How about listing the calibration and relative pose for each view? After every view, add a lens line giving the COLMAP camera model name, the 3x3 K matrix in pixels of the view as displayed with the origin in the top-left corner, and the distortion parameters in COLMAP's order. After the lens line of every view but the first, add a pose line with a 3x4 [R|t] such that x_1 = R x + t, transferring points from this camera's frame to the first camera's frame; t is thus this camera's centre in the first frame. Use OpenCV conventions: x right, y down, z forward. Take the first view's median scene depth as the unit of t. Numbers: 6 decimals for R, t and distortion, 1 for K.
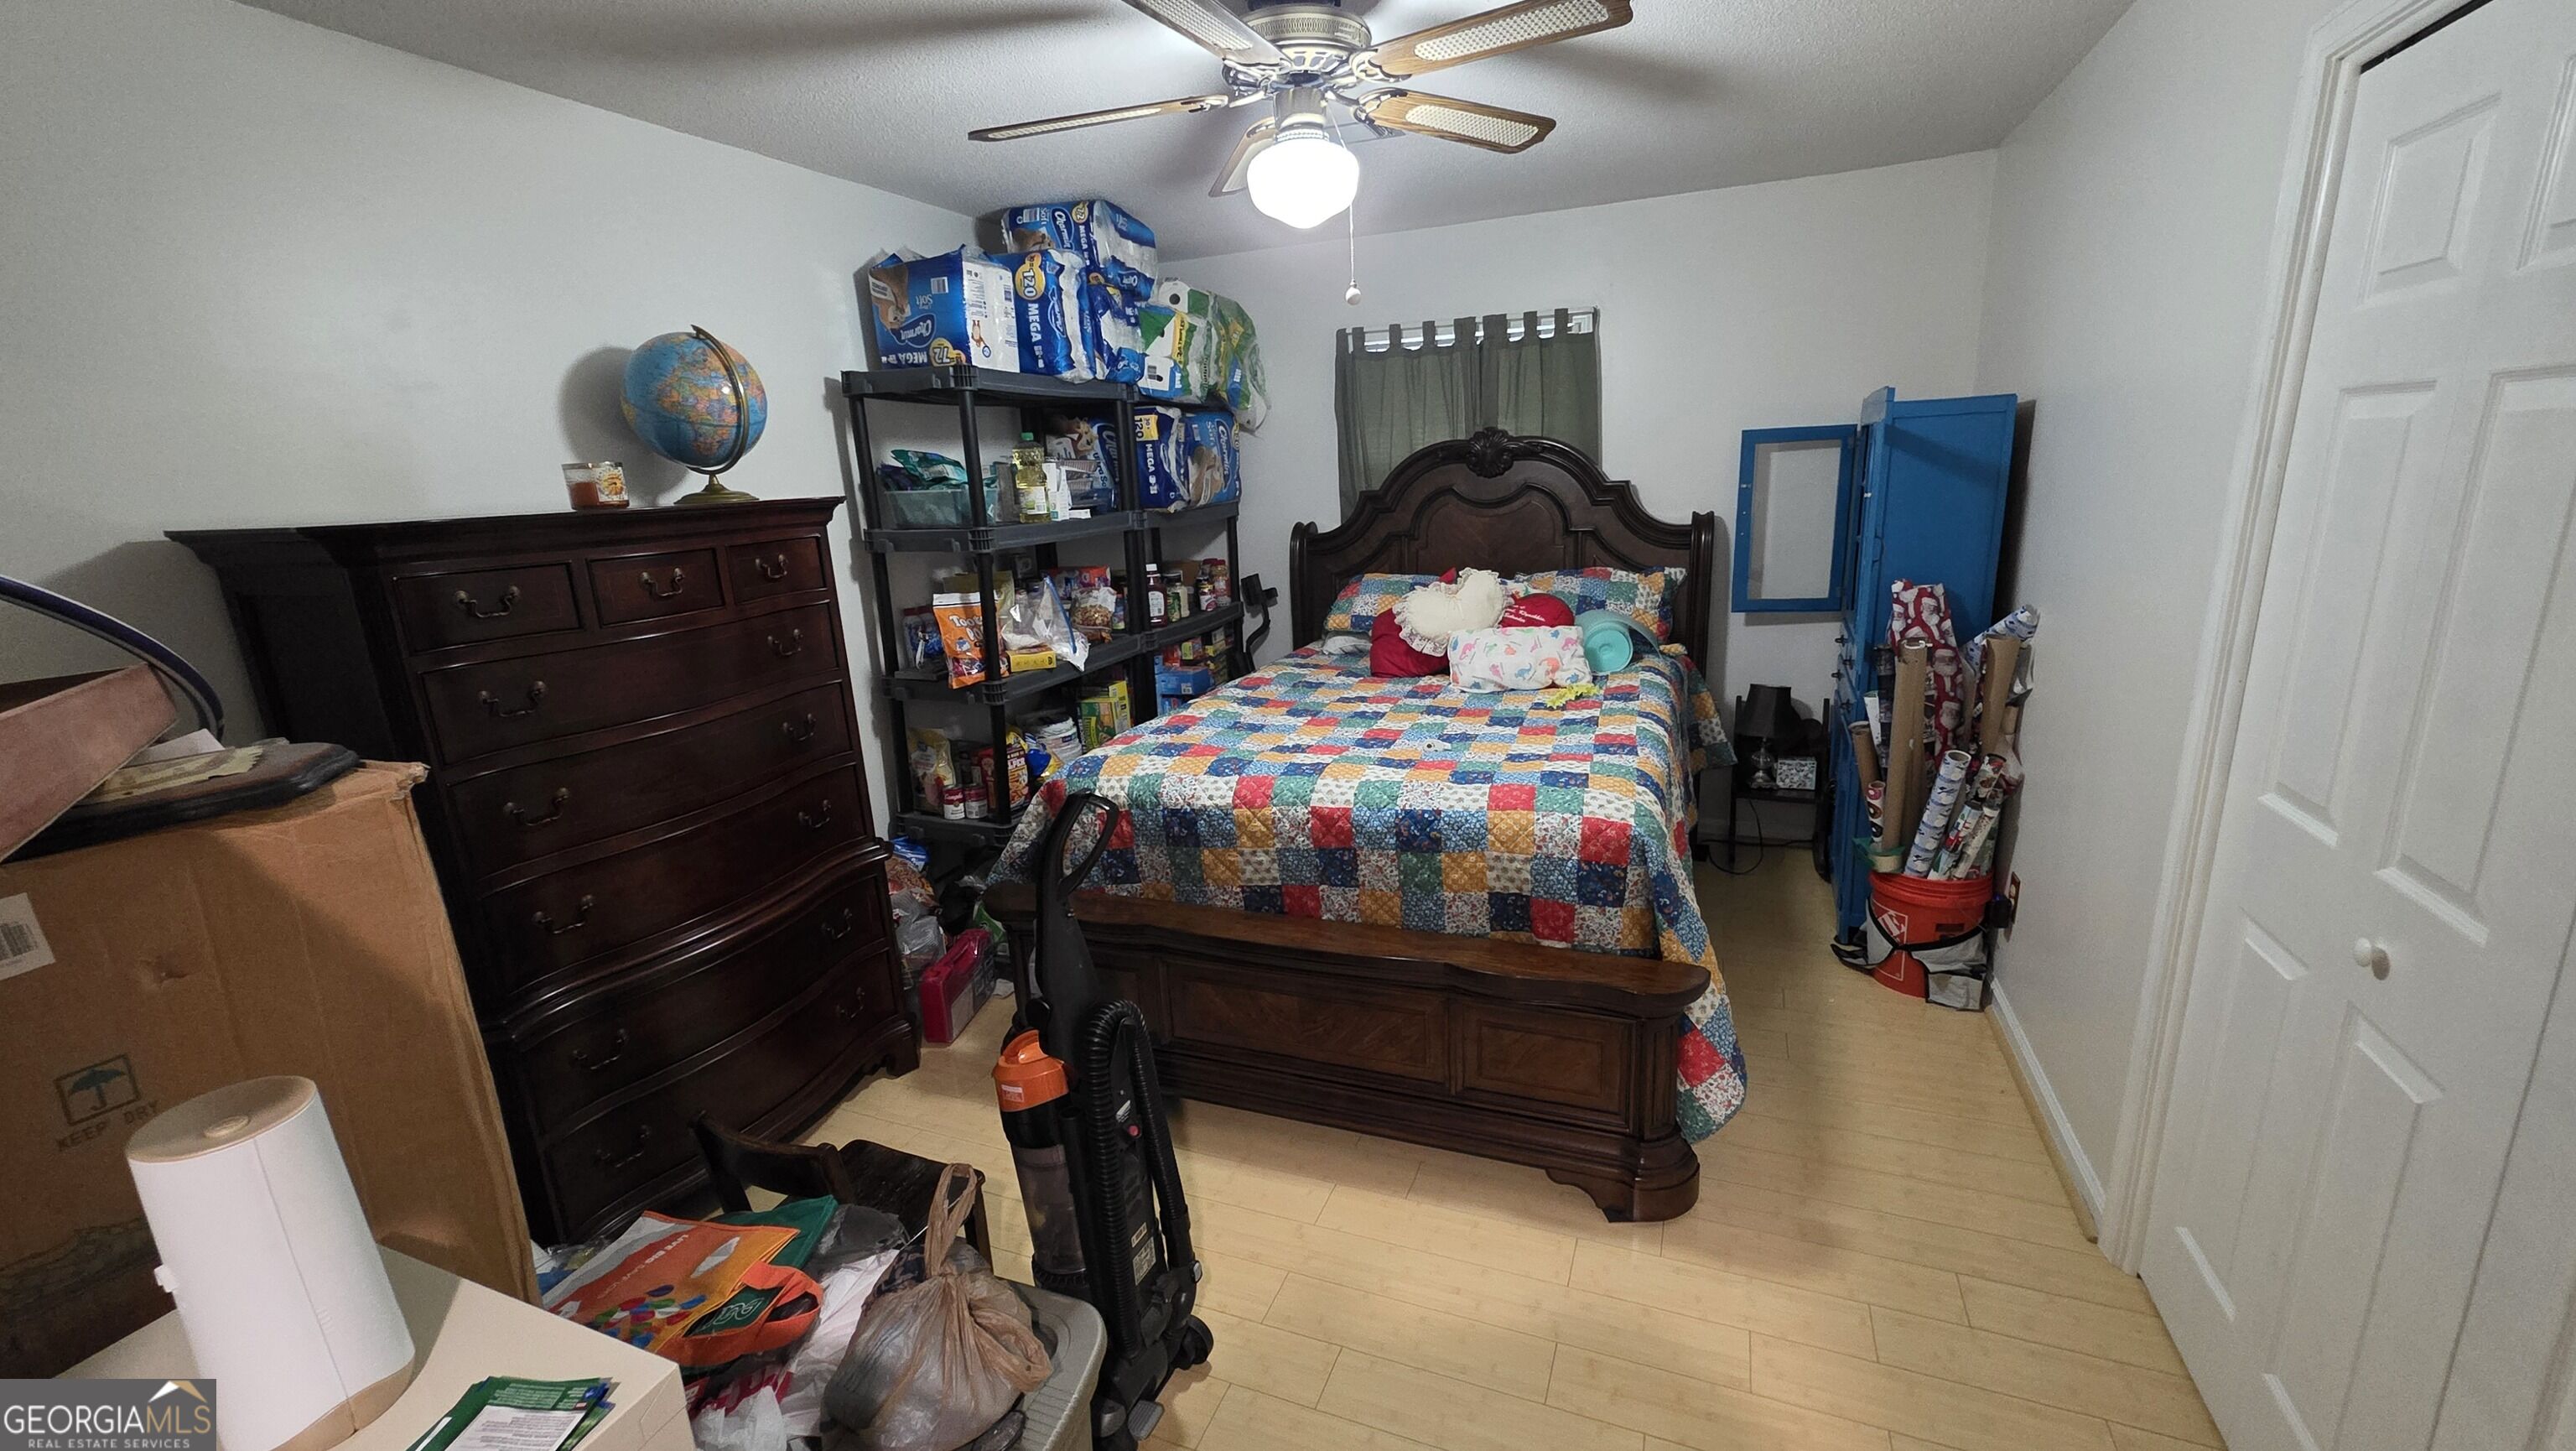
lens RADIAL K [[1020.5, 0, 1283.6], [0, 1020.5, 716.5], [0, 0, 1]] dist [0.004108, -0.000250]
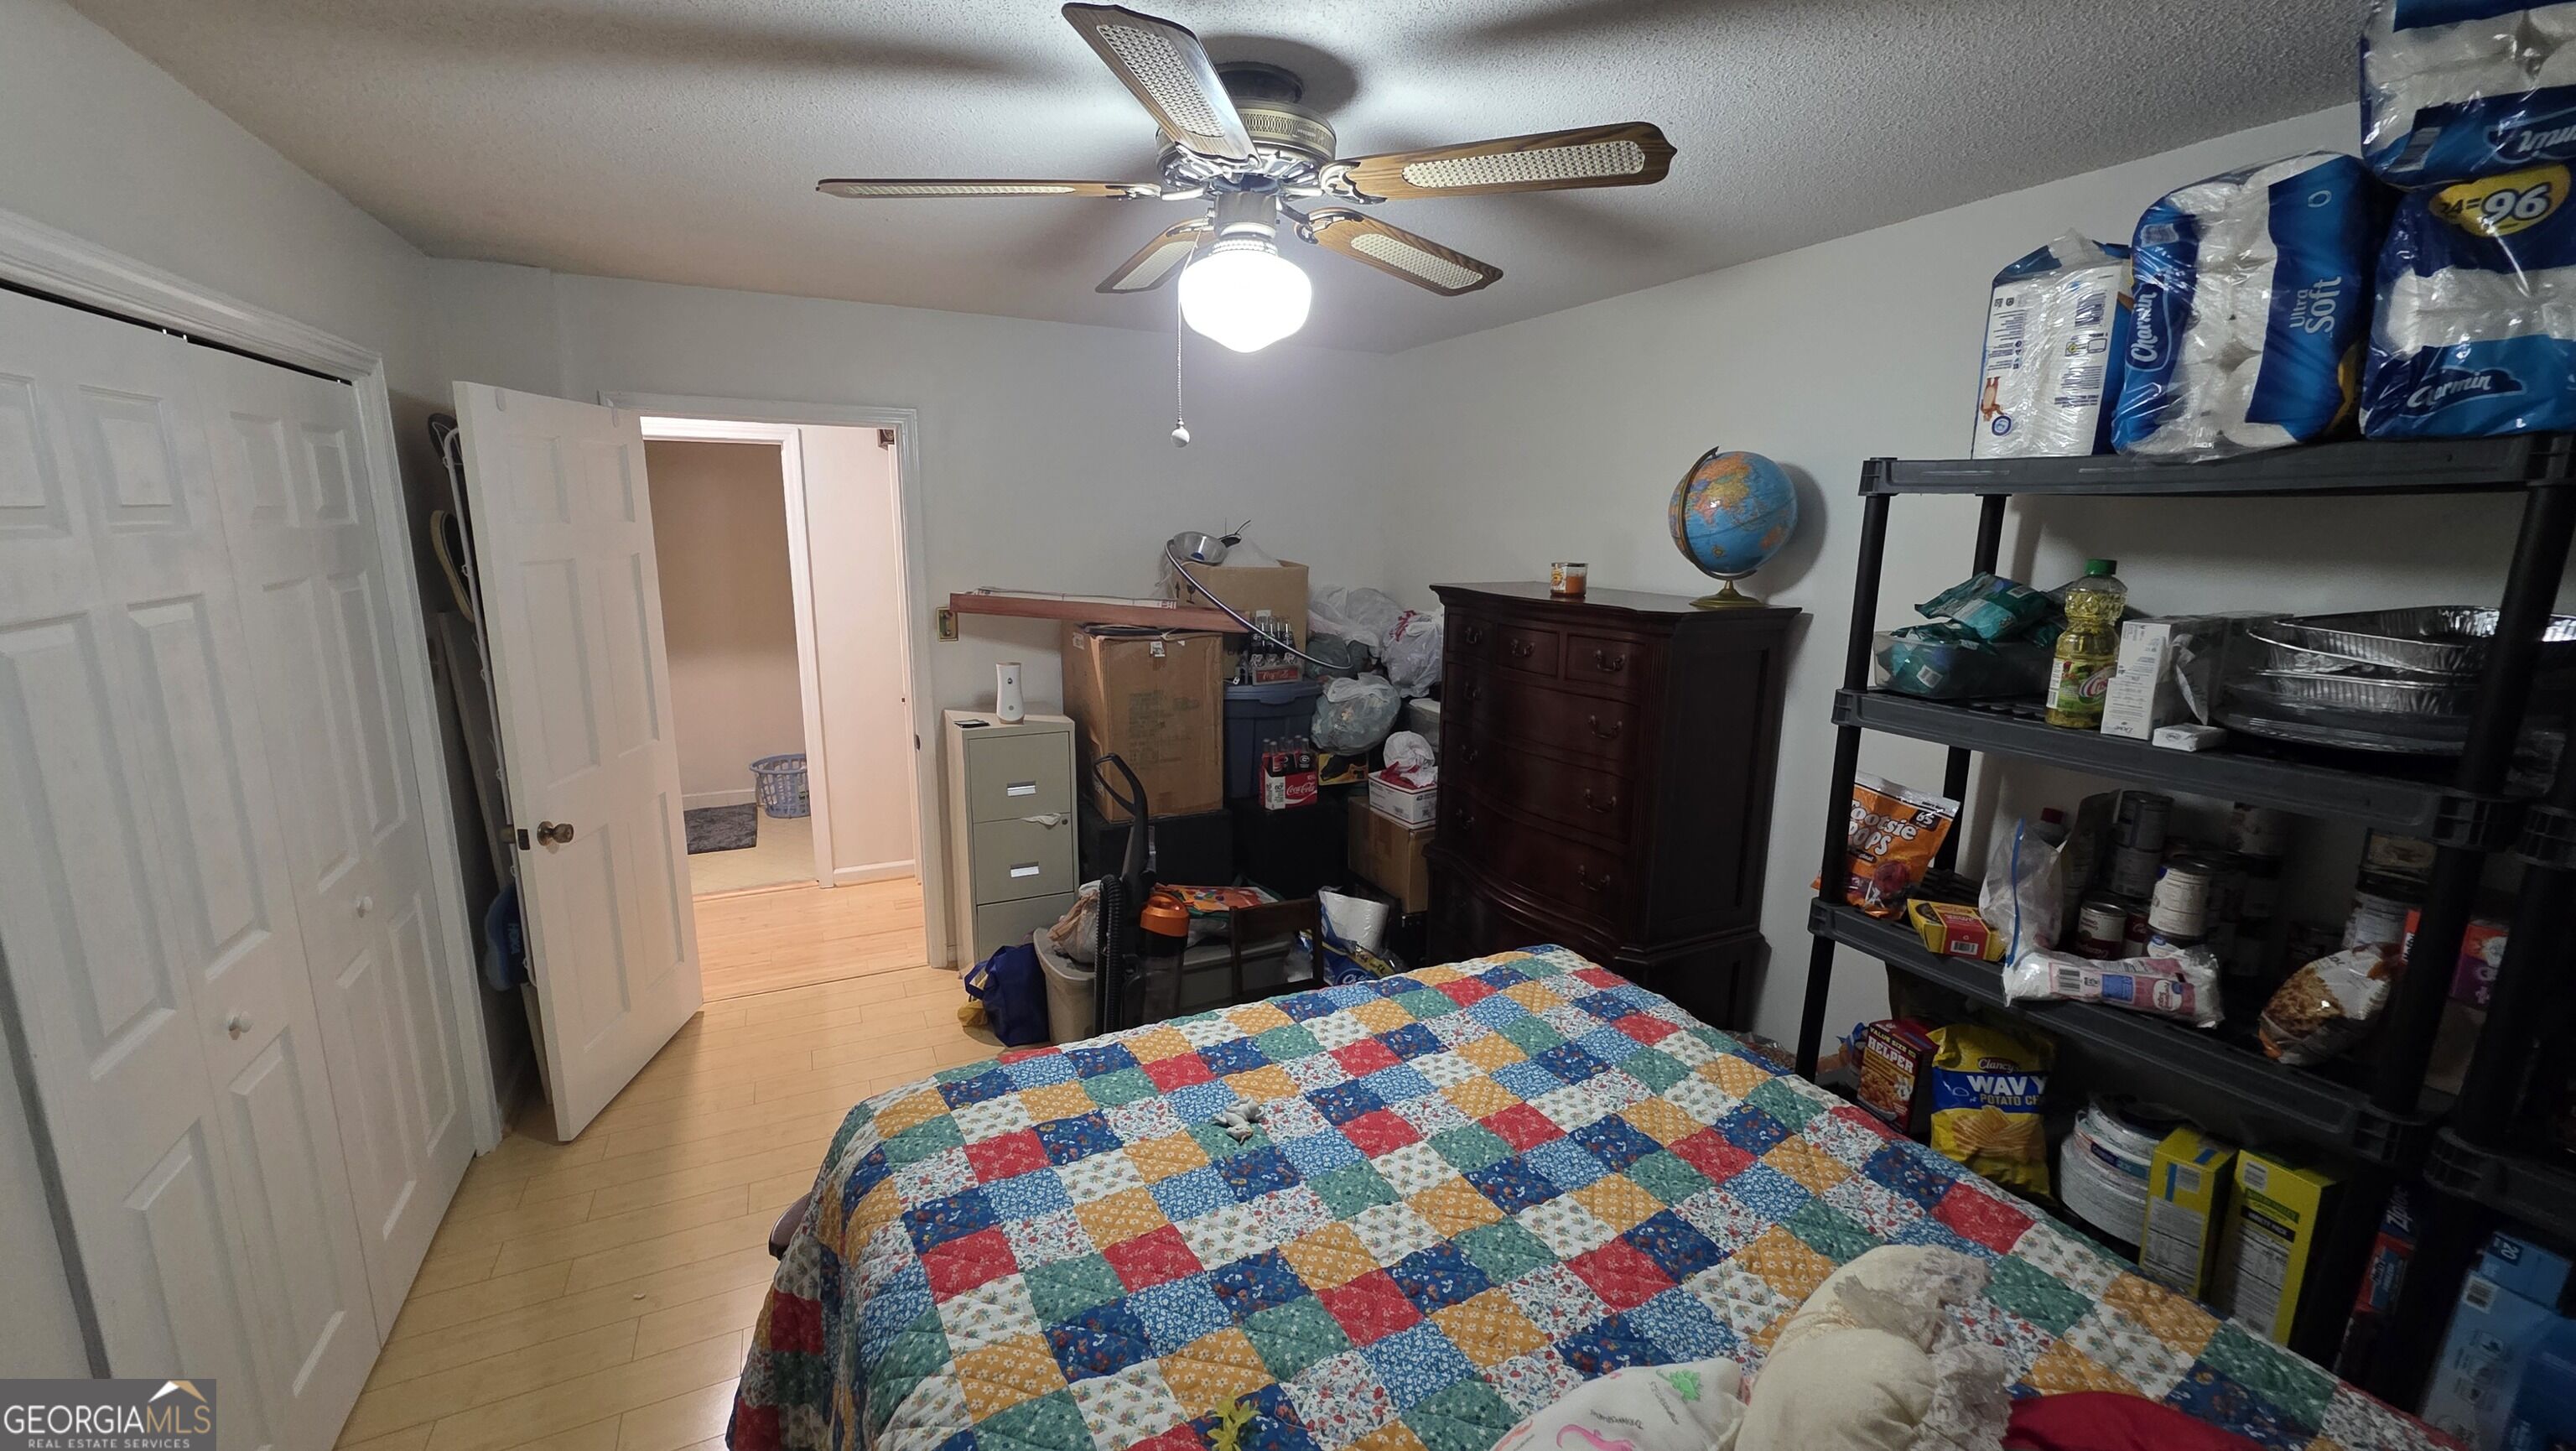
lens RADIAL K [[1020.5, 0, 1283.6], [0, 1020.5, 716.5], [0, 0, 1]] dist [0.004108, -0.000250]
pose [[-0.660611, 0.178483, -0.729203, 0.487244], [-0.170223, 0.910417, 0.377048, -0.381201], [0.731175, 0.373209, -0.571049, 1.180429]]
